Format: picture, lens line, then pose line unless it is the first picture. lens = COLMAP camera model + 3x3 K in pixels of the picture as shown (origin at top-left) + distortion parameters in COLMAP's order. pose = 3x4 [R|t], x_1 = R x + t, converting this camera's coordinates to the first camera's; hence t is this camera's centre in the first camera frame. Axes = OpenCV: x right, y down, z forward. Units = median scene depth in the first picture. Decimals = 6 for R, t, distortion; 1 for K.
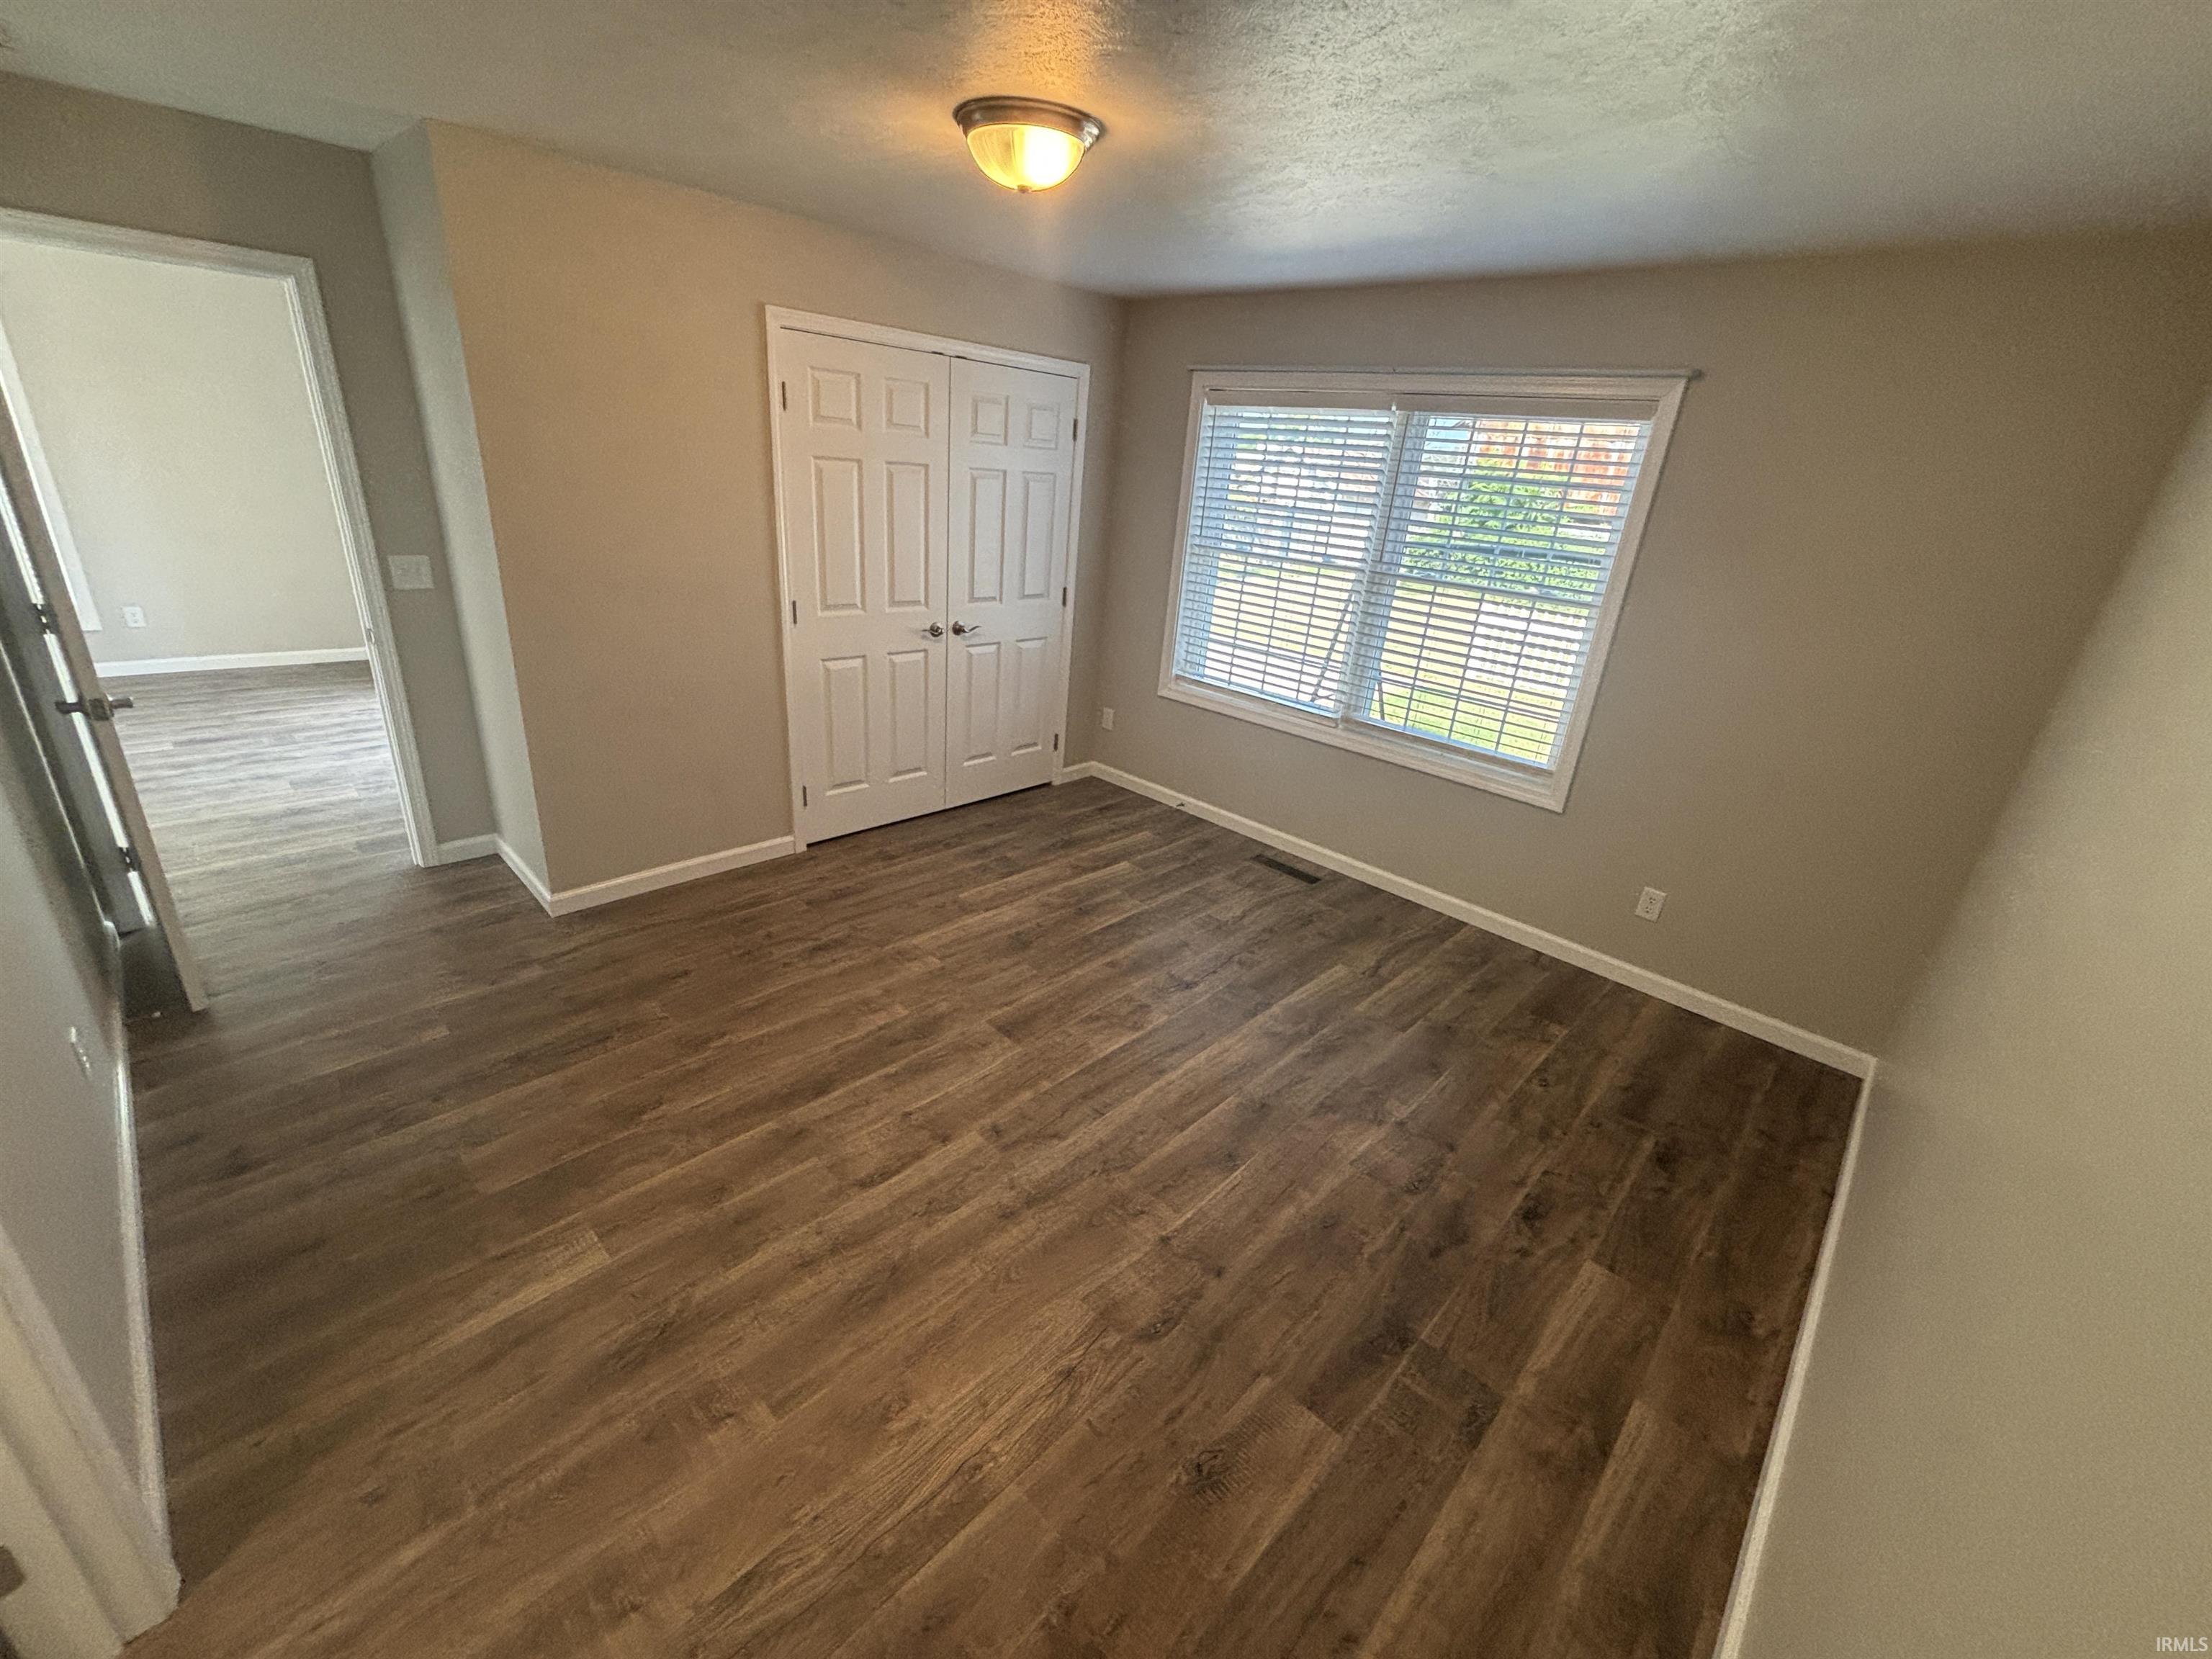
lens RADIAL K [[897.7, 0, 1087.2], [0, 897.7, 841.4], [0, 0, 1]] dist [0.001946, -0.001842]
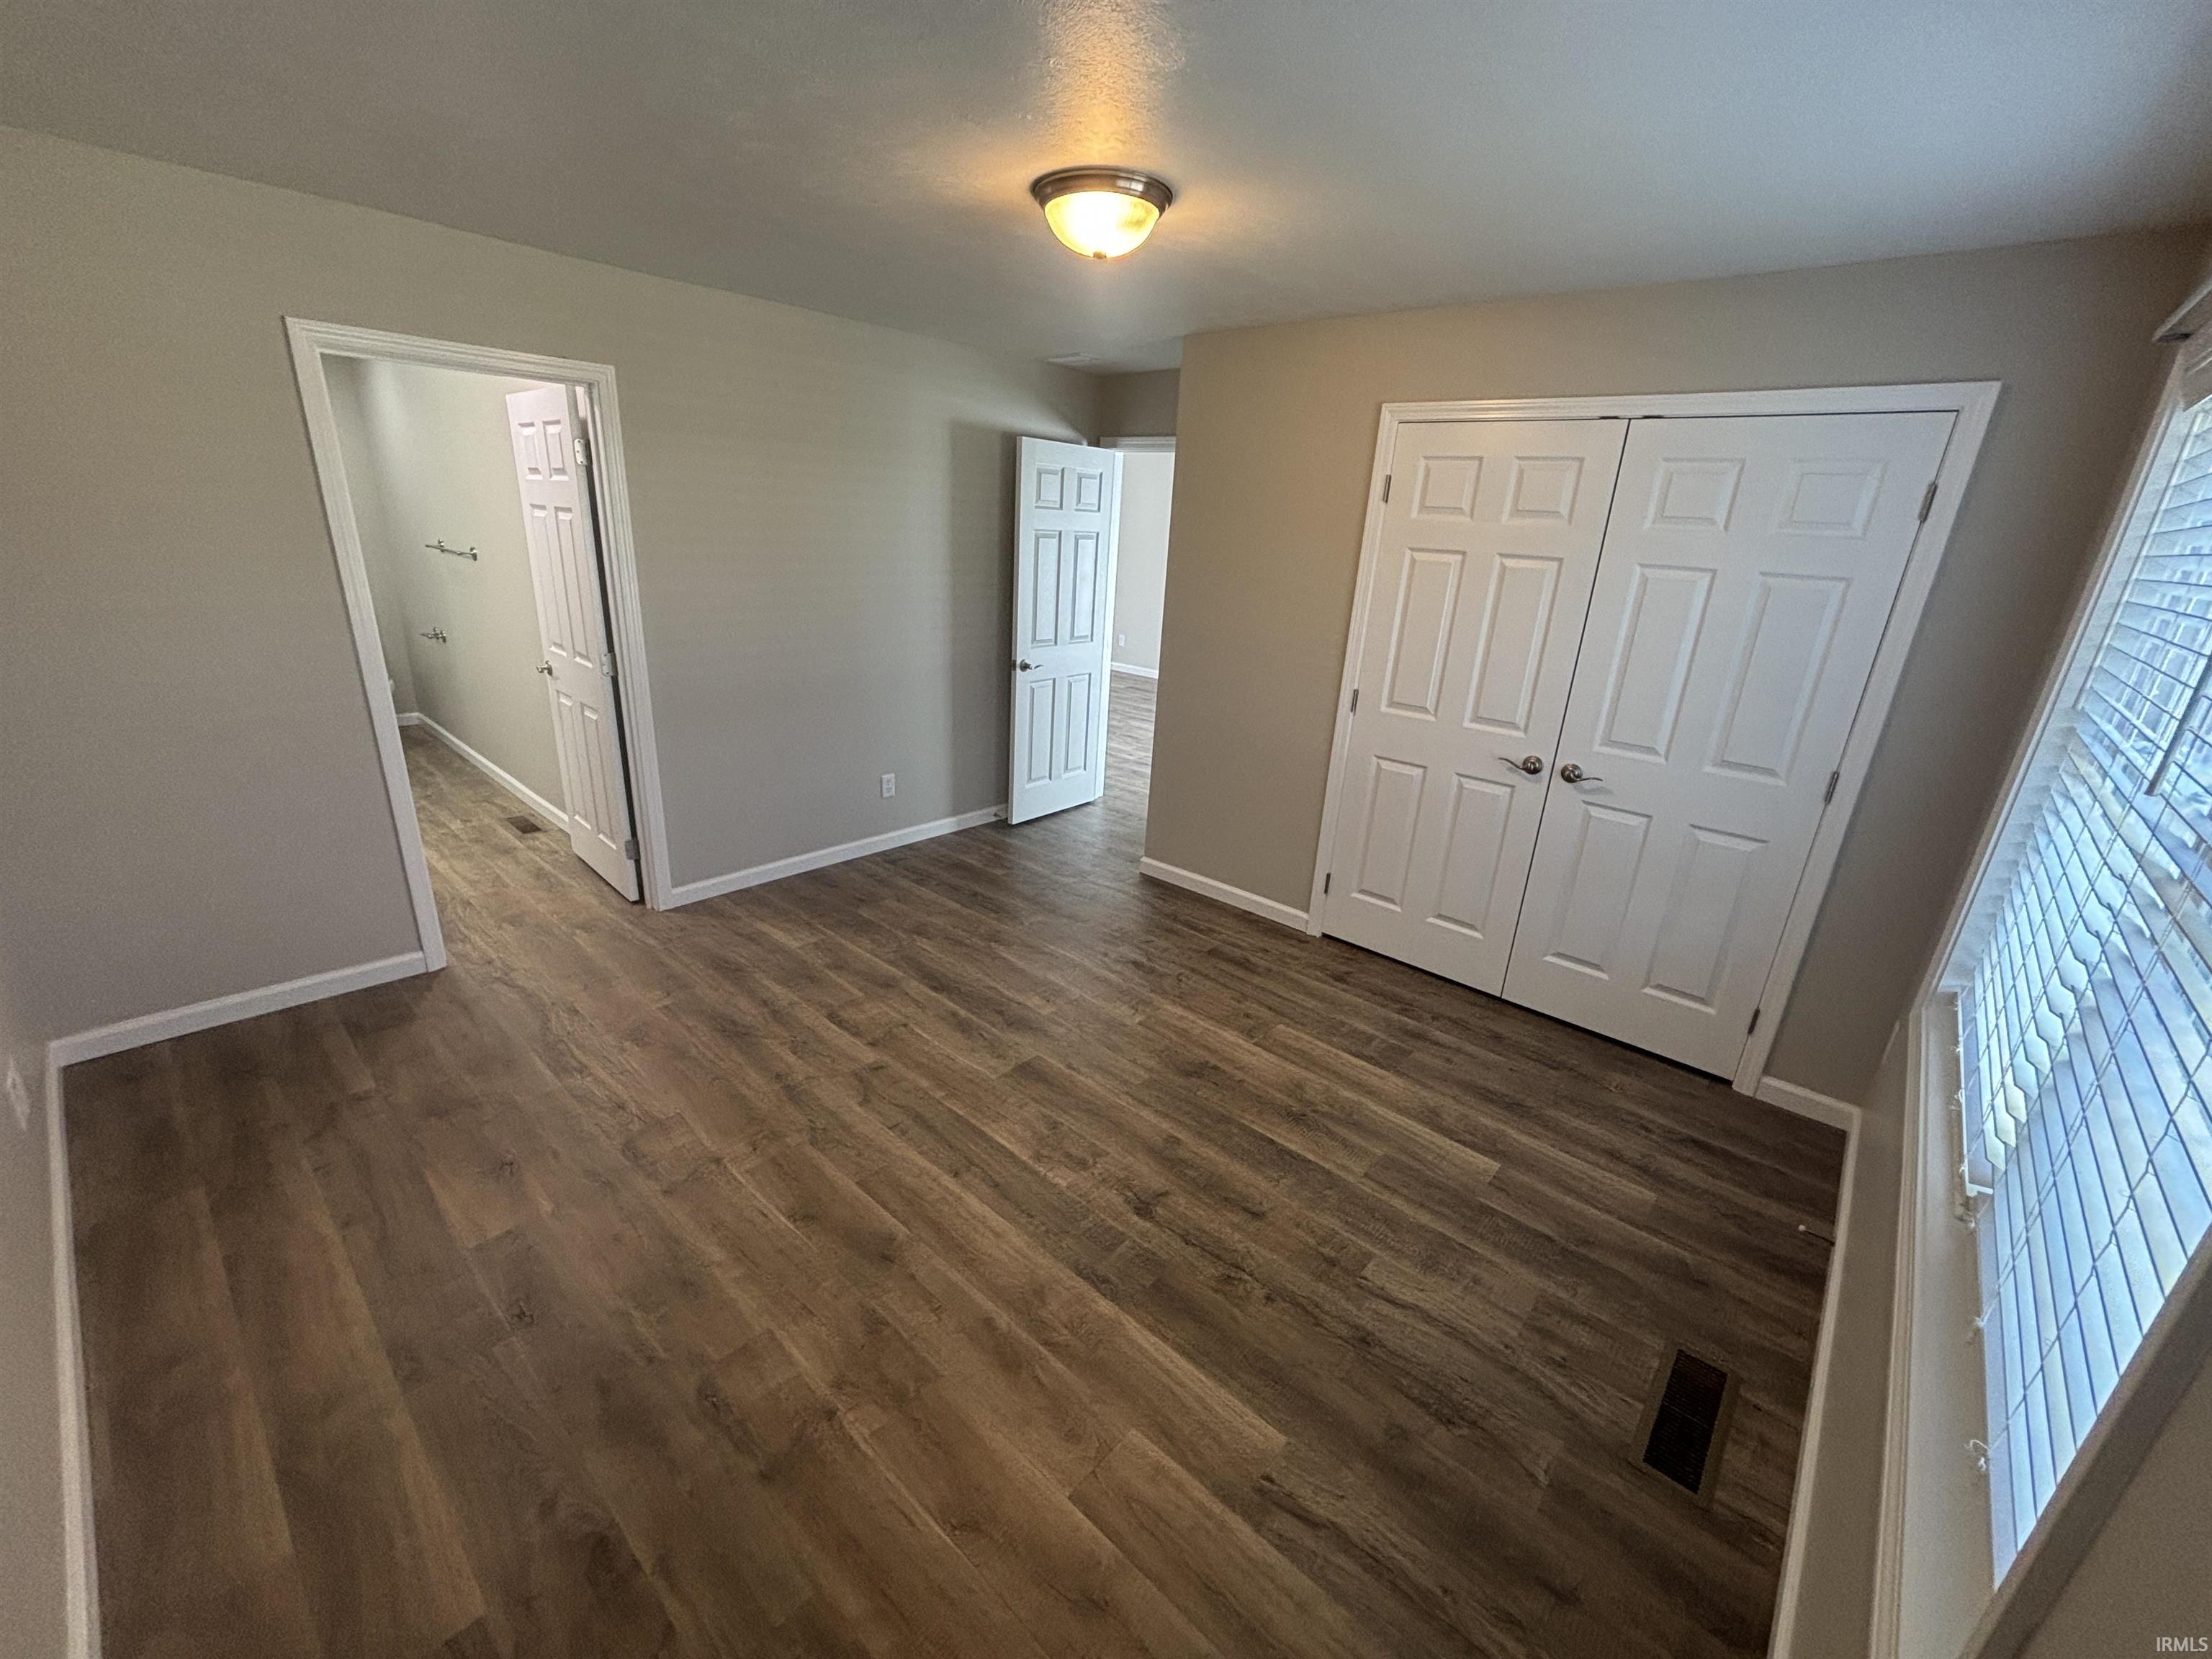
lens RADIAL K [[897.7, 0, 1102.9], [0, 897.7, 828.9], [0, 0, 1]] dist [0.001946, -0.001842]
pose [[0.043409, 0.255073, -0.965947, 0.688236], [-0.435922, 0.874800, 0.211415, -0.230452], [0.898937, 0.411901, 0.149166, 0.696798]]
